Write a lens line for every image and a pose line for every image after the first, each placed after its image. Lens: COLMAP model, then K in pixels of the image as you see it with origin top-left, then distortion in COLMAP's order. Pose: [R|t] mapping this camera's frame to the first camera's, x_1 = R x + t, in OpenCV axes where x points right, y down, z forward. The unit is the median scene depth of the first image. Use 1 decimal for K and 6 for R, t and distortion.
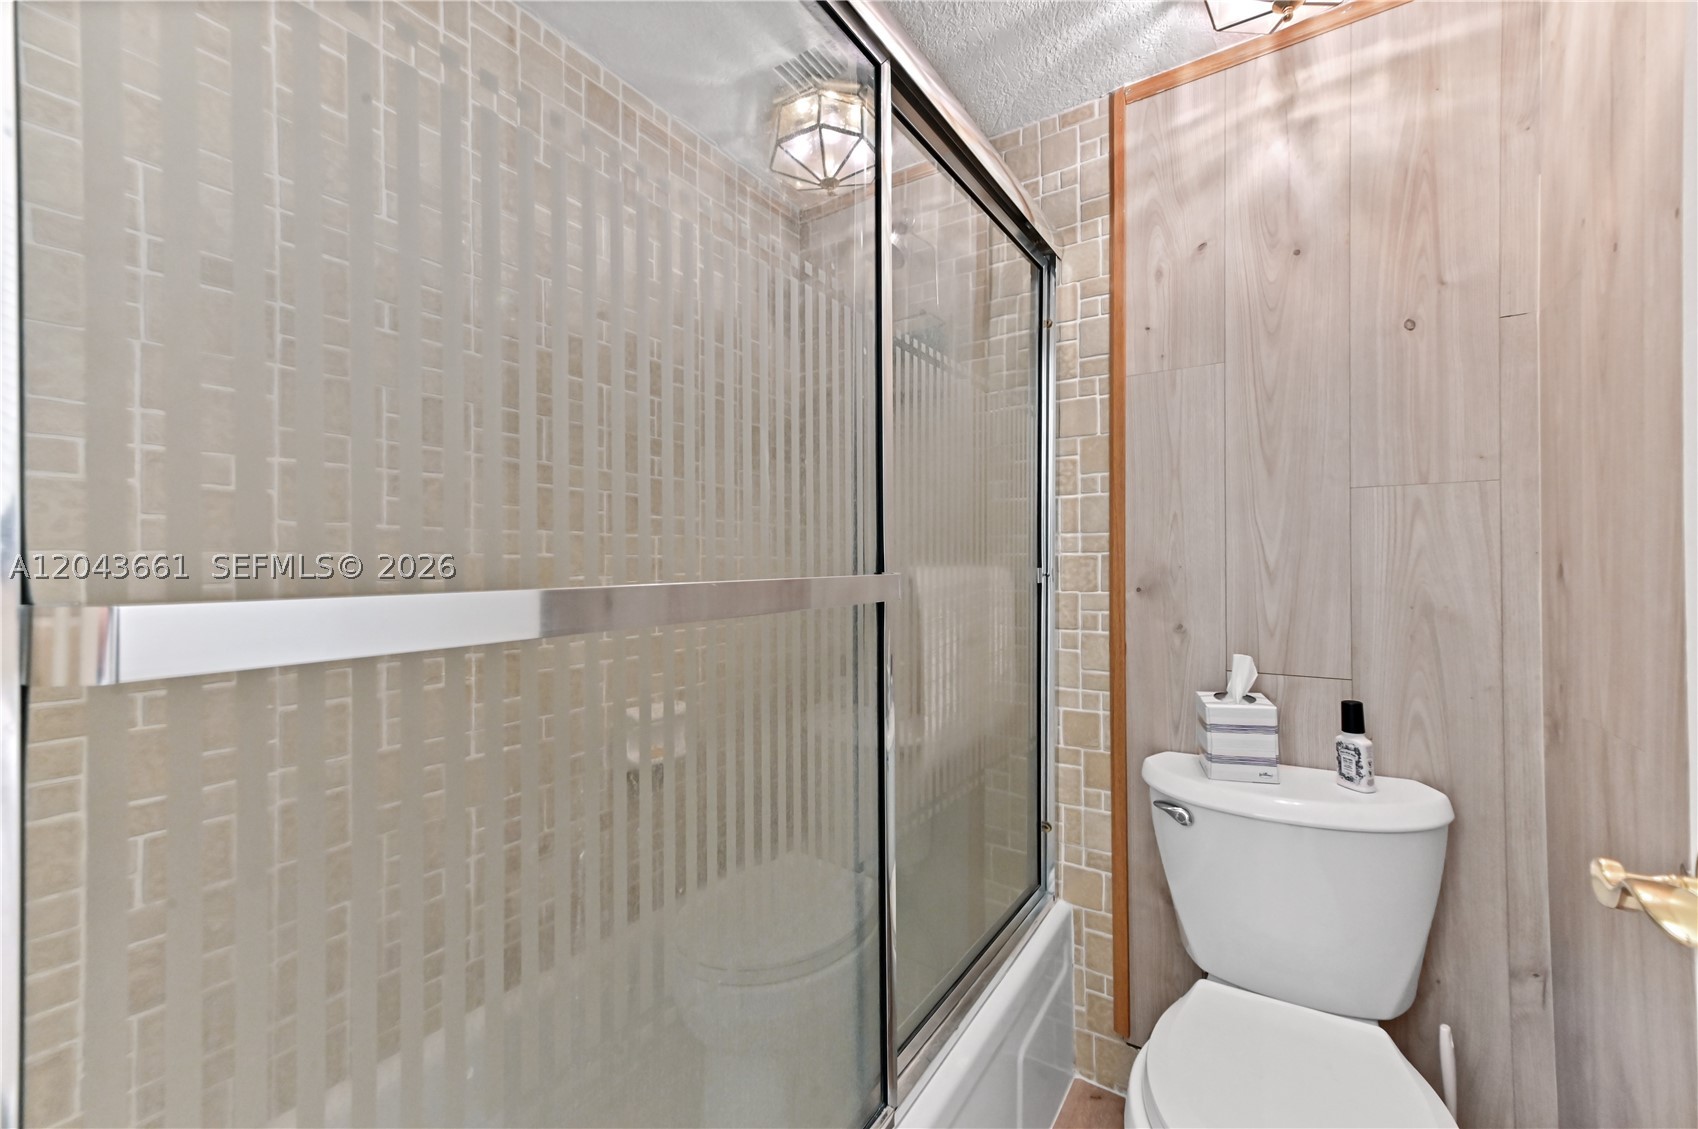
lens RADIAL K [[664.0, 0, 855.5], [0, 664.0, 549.4], [0, 0, 1]] dist [0.016967, 0.001026]
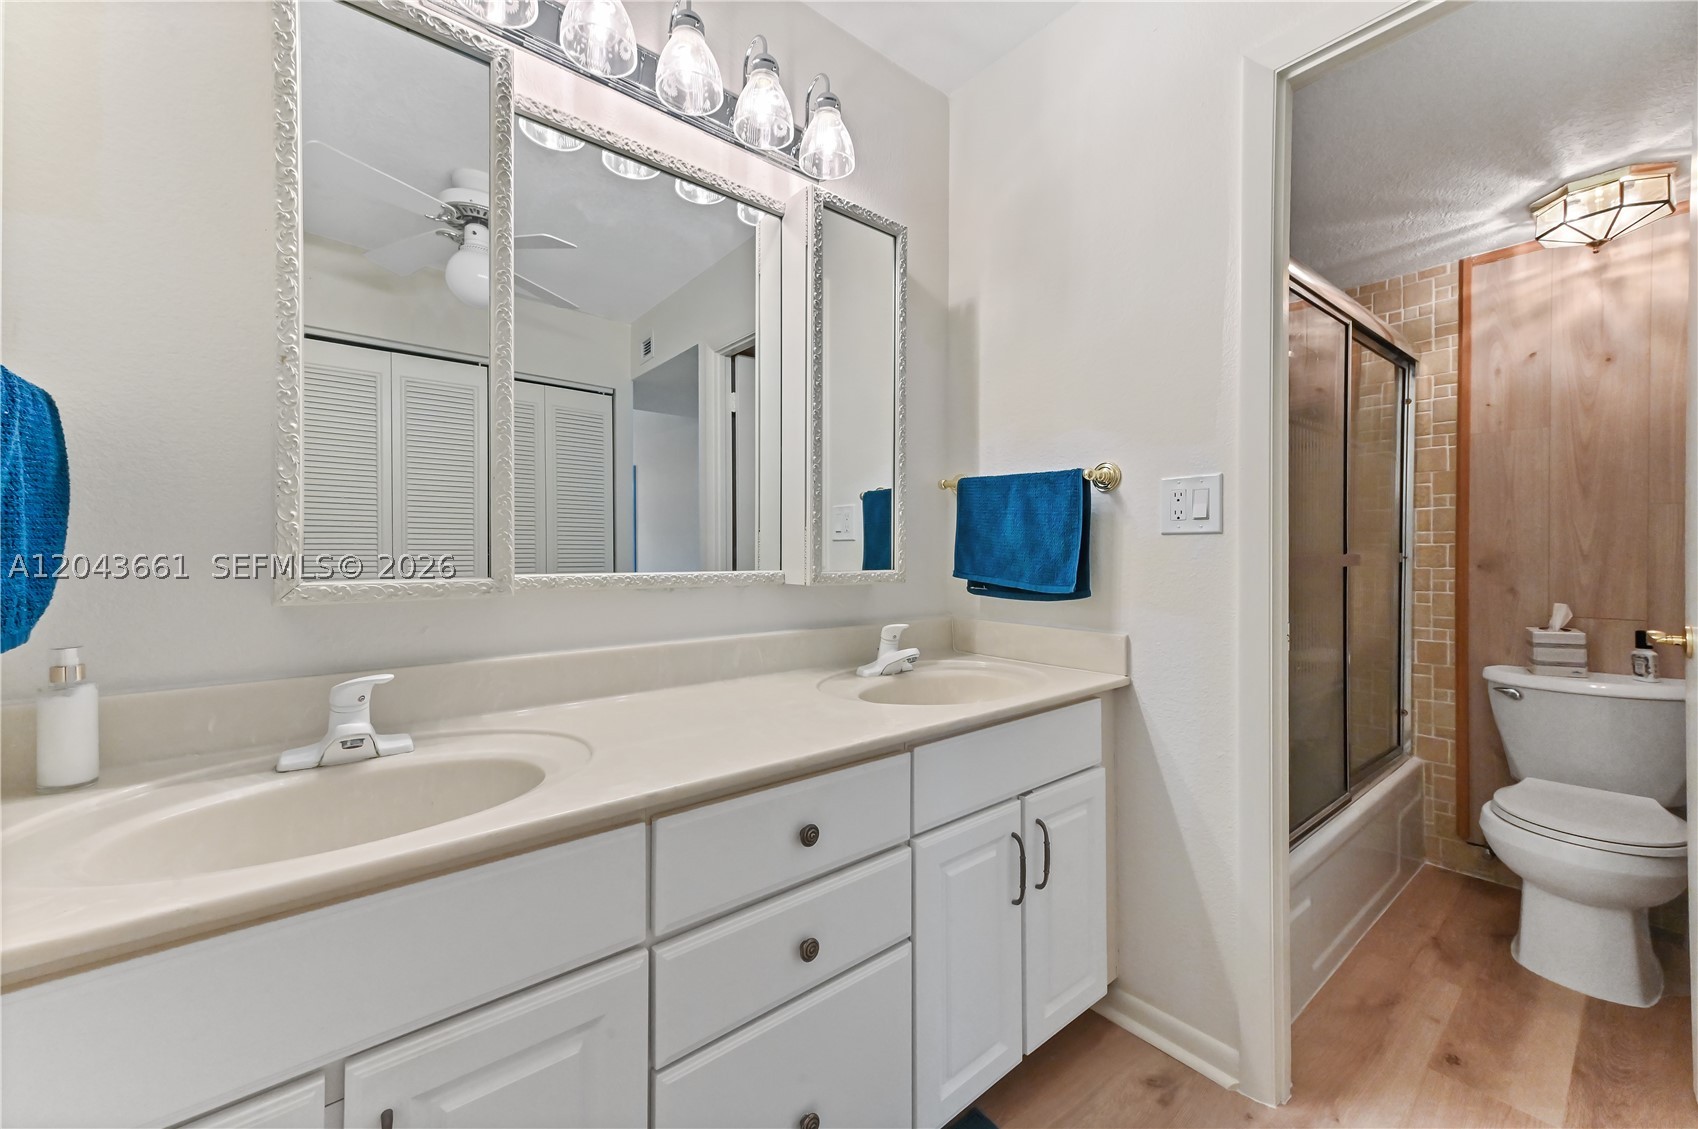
lens RADIAL K [[664.0, 0, 845.0], [0, 664.0, 544.5], [0, 0, 1]] dist [0.016967, 0.001026]
pose [[0.954722, 0.002842, -0.297485, -0.570697], [0.001071, 0.999915, 0.012991, -0.016374], [0.297497, -0.012722, 0.954638, -1.045228]]
